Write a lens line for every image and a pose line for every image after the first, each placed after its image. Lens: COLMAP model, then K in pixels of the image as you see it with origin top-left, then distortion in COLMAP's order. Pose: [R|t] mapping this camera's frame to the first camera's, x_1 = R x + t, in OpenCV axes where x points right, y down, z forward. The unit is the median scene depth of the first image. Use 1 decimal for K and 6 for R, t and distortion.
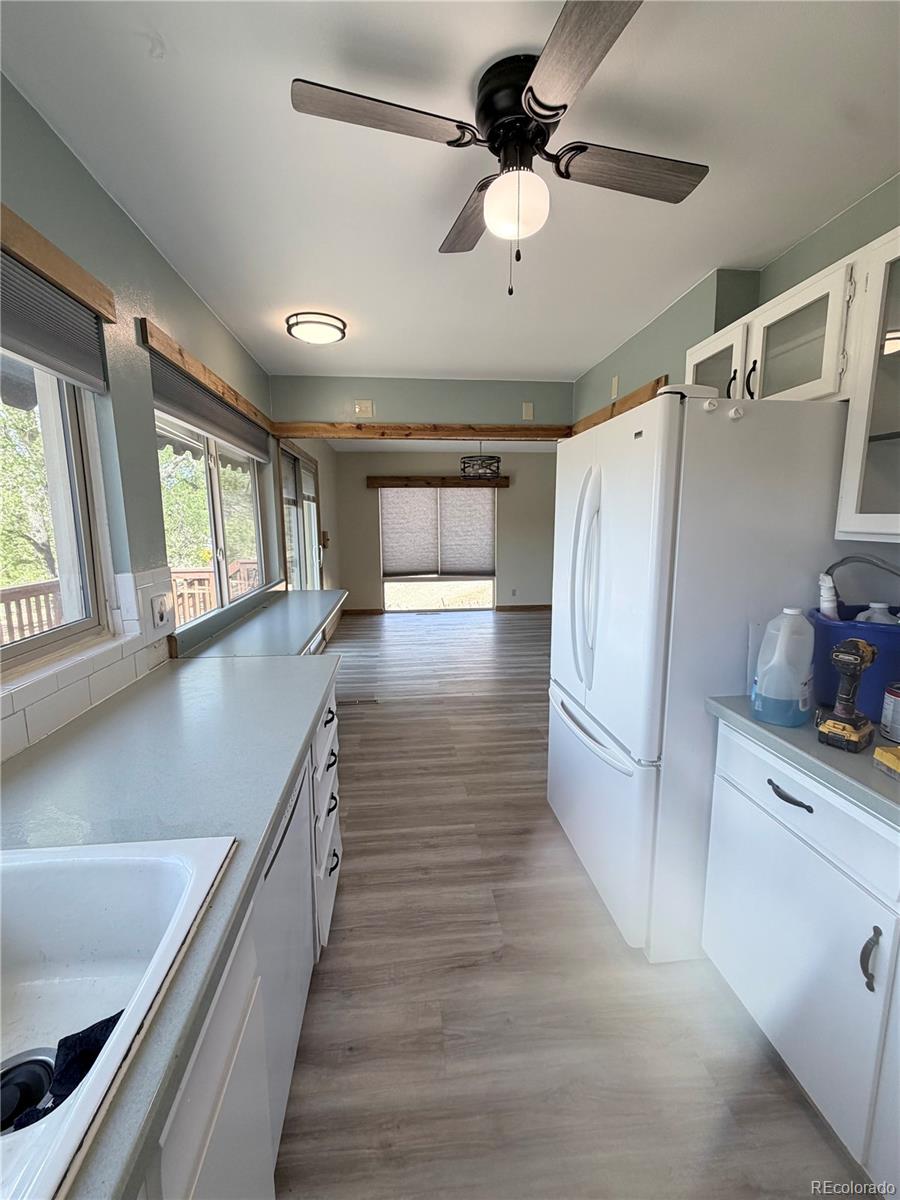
lens RADIAL K [[514.0, 0, 450.0], [0, 514.0, 600.0], [0, 0, 1]] dist [0.002380, 0.000038]
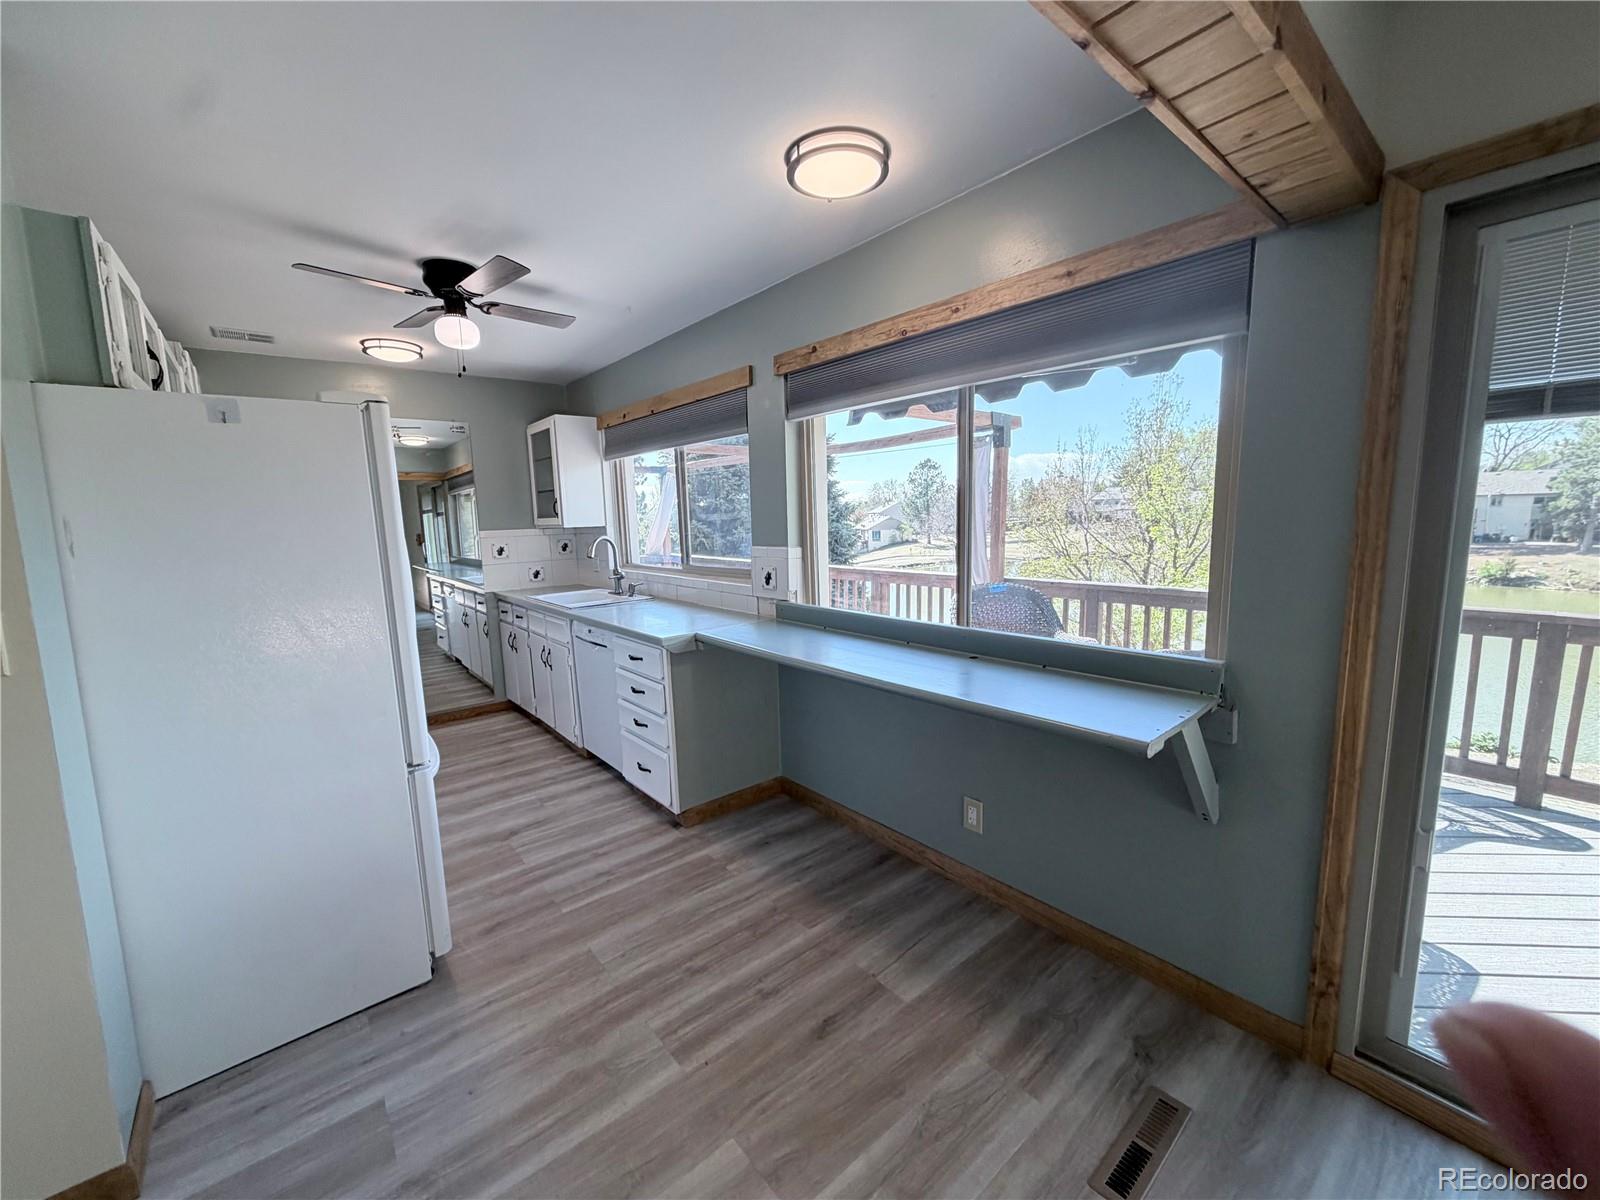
lens RADIAL K [[633.4, 0, 800.0], [0, 633.4, 600.0], [0, 0, 1]] dist [-0.000090, -0.000041]
pose [[-0.827557, 0.104609, -0.551549, 0.208841], [-0.057355, 0.961589, 0.268436, -0.263232], [0.558444, 0.253780, -0.789769, 1.676461]]
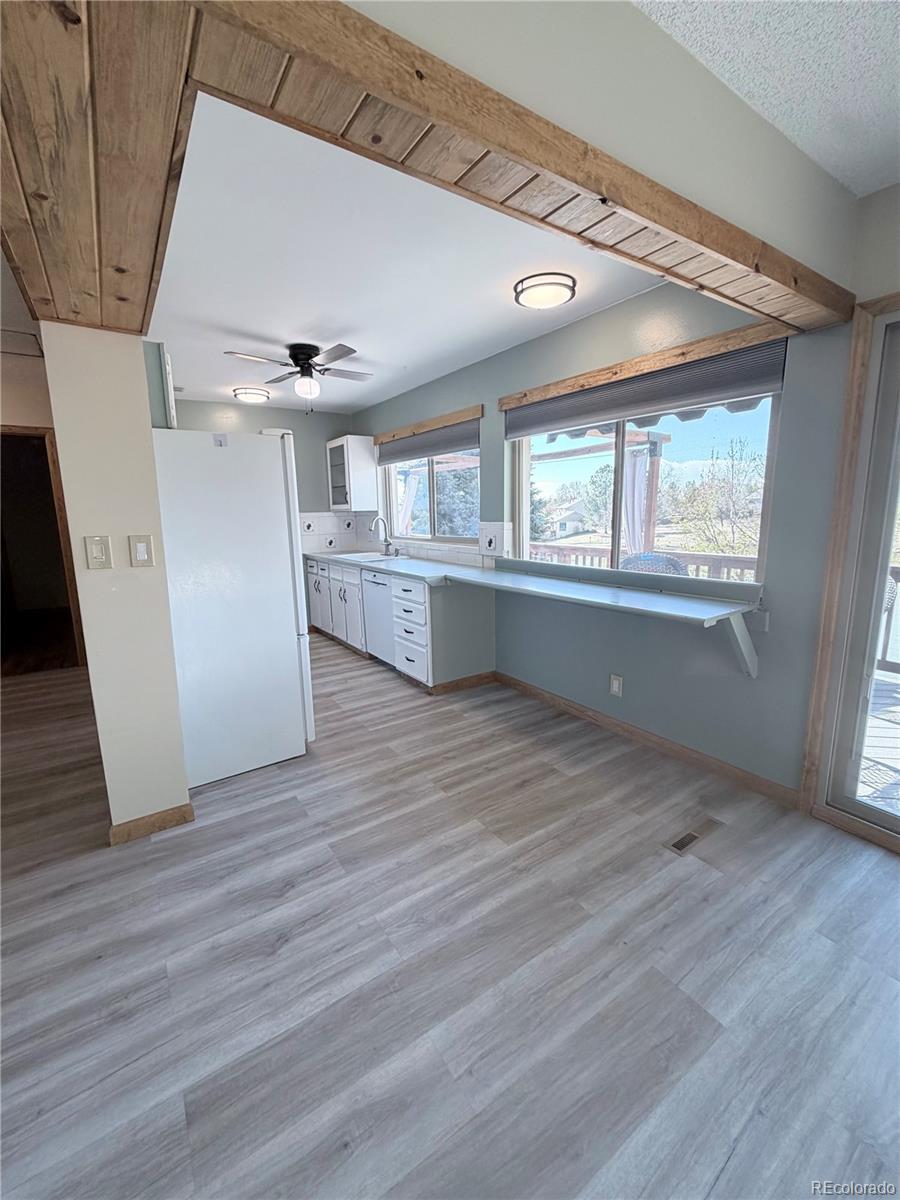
lens RADIAL K [[495.4, 0, 451.3], [0, 495.4, 596.7], [0, 0, 1]] dist [-0.000403, -0.000040]
pose [[-0.879720, 0.104835, -0.463791, 0.385612], [-0.052207, 0.948199, 0.313357, -0.277684], [0.472617, 0.299880, -0.828677, 1.886727]]
